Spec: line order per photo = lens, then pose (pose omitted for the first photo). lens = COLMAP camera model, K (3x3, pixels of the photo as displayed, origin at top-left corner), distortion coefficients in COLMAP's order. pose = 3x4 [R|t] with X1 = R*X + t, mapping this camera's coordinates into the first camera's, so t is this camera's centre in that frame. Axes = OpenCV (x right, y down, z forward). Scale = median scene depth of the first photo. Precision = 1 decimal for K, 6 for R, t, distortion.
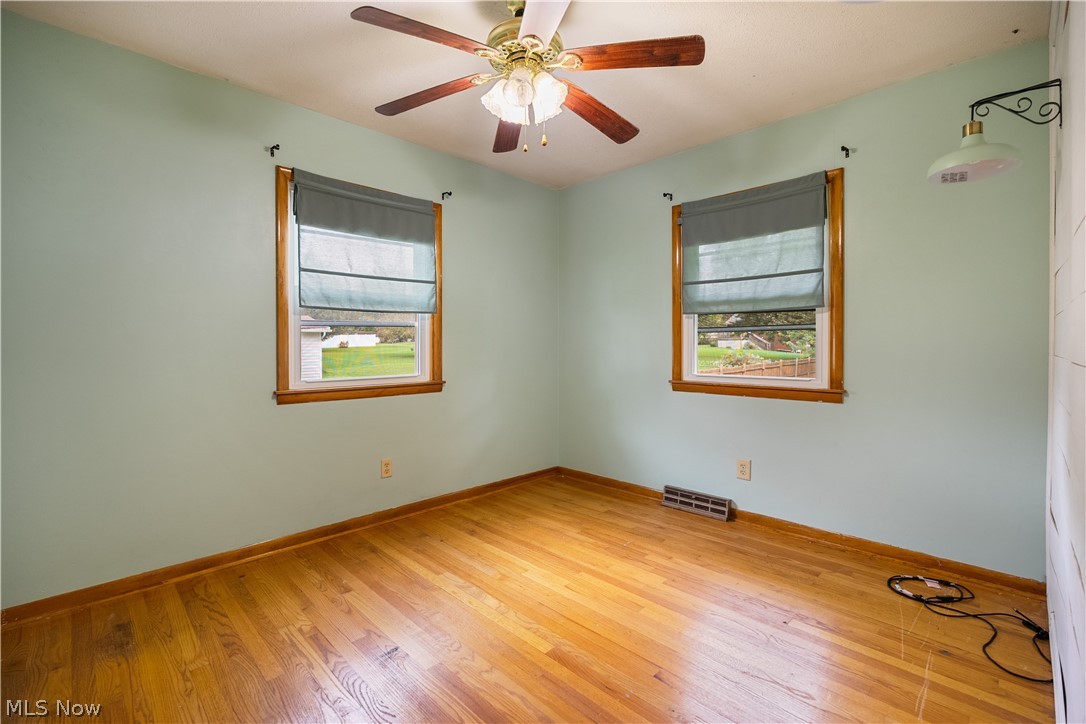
lens RADIAL K [[474.1, 0, 543.0], [0, 474.1, 362.0], [0, 0, 1]] dist [-0.000709, 0.000023]
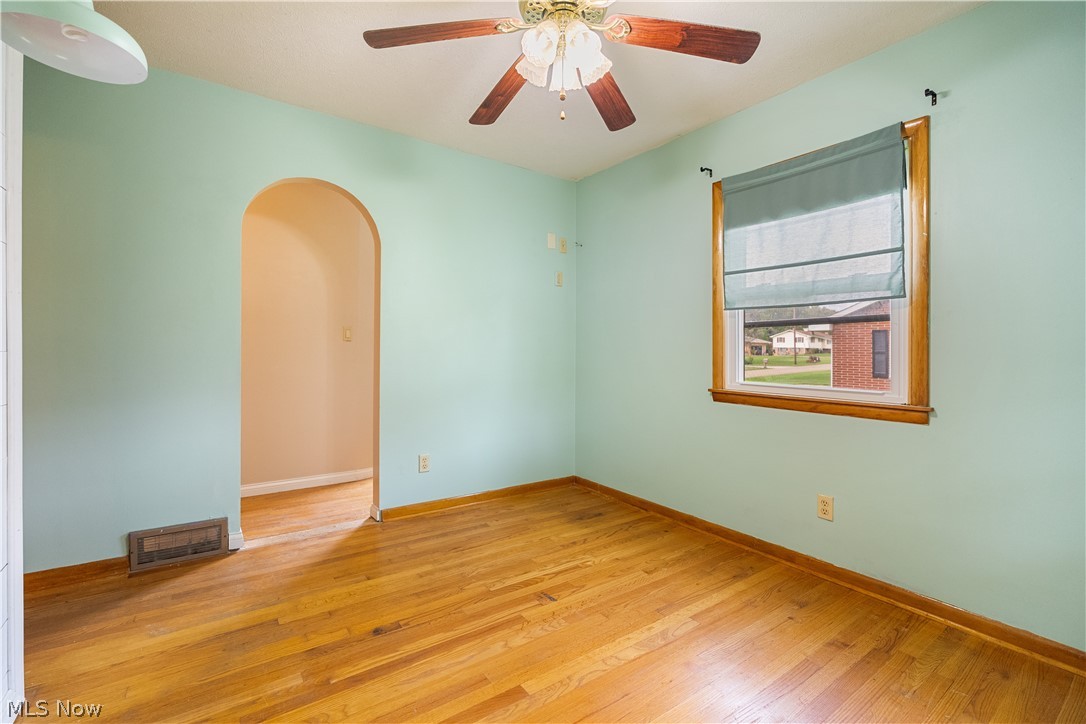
lens RADIAL K [[474.2, 0, 543.0], [0, 474.2, 362.0], [0, 0, 1]] dist [-0.002625, -0.000362]
pose [[-0.153387, 0.023731, -0.987881, 0.586162], [-0.046606, 0.998425, 0.031220, -0.016413], [0.987067, 0.050830, -0.152040, 0.775363]]
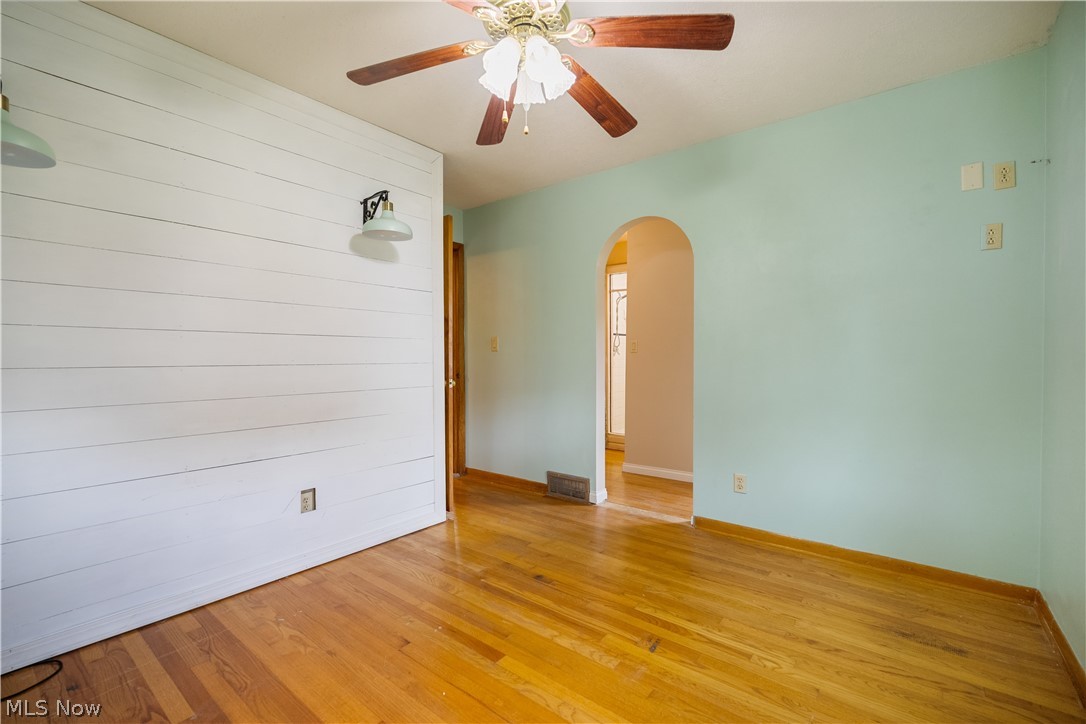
lens RADIAL K [[473.1, 0, 555.1], [0, 473.1, 382.9], [0, 0, 1]] dist [-0.000942, -0.000136]
pose [[-0.990905, 0.011545, -0.134070, 0.019522], [-0.000581, 0.995937, 0.090056, -0.044225], [0.134564, 0.089315, -0.986871, 1.333921]]
